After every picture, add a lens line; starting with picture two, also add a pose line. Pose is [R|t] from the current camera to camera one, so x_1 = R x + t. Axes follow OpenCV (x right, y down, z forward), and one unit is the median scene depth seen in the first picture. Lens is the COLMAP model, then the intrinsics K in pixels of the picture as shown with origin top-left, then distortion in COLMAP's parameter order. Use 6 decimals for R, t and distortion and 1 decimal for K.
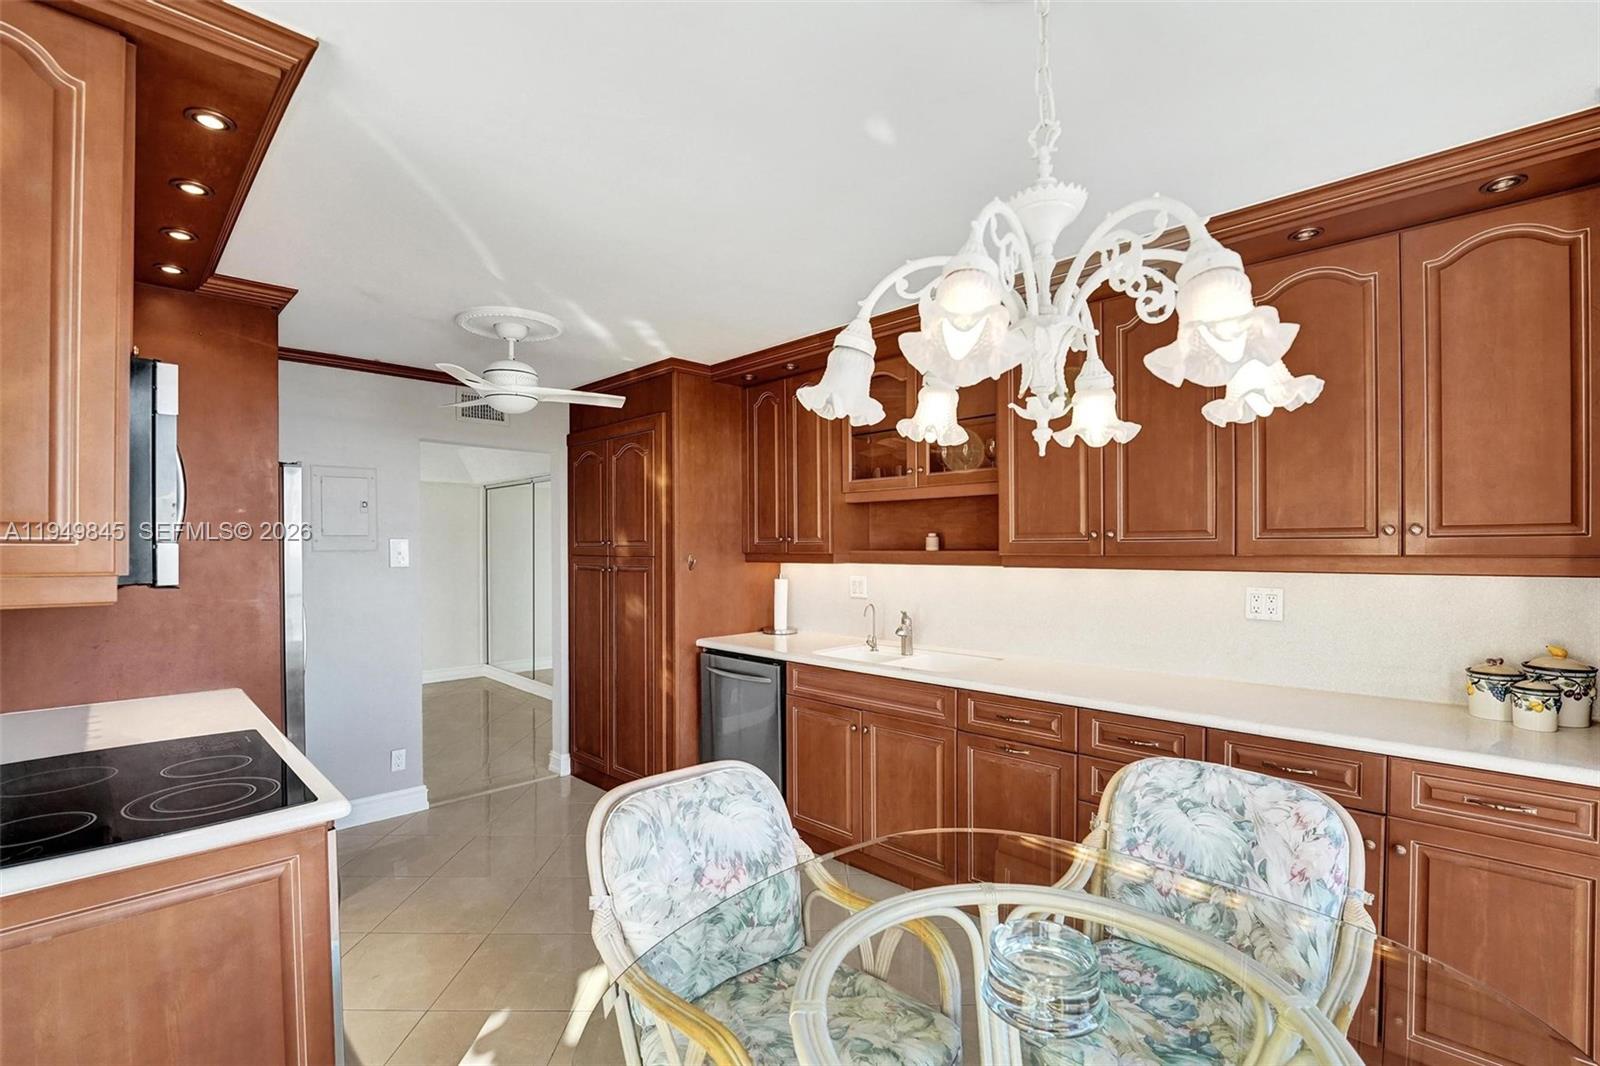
lens RADIAL K [[717.6, 0, 800.0], [0, 717.6, 533.0], [0, 0, 1]] dist [-0.003178, -0.000187]
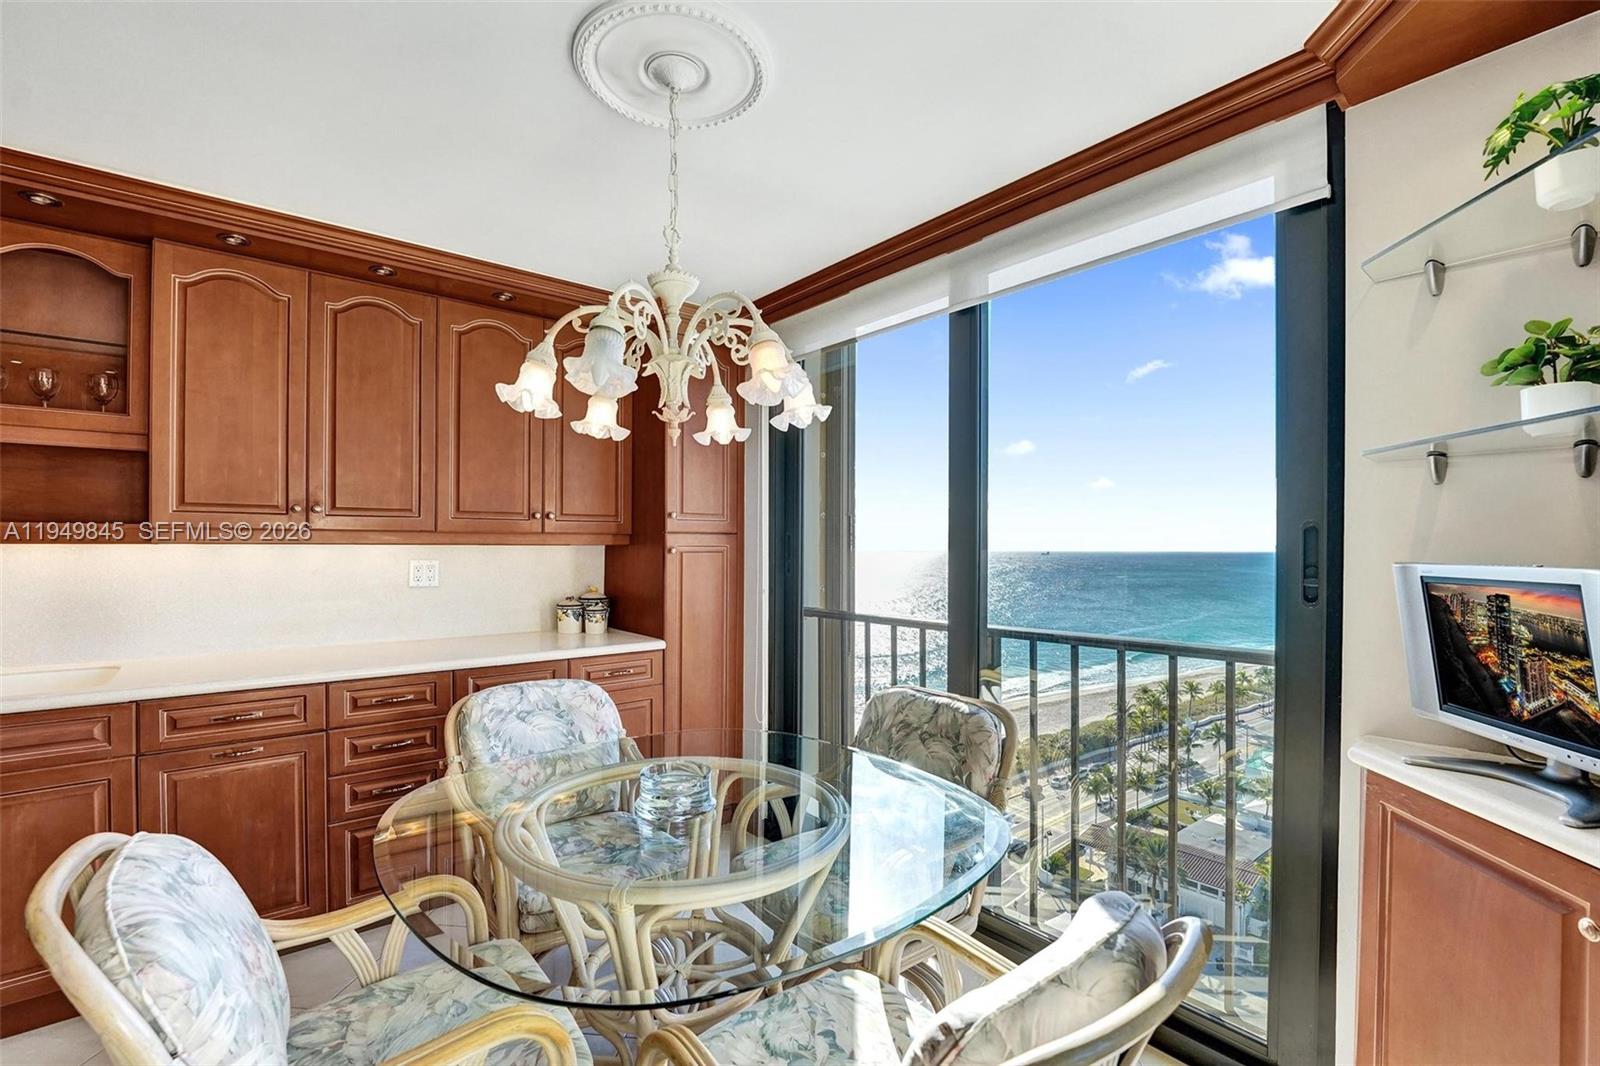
lens RADIAL K [[683.1, 0, 798.6], [0, 683.1, 538.4], [0, 0, 1]] dist [-0.024825, 0.000654]
pose [[0.106991, 0.018573, 0.994086, -0.525897], [-0.018447, 0.999690, -0.016692, 0.059184], [-0.994089, -0.016552, 0.107301, 0.313502]]
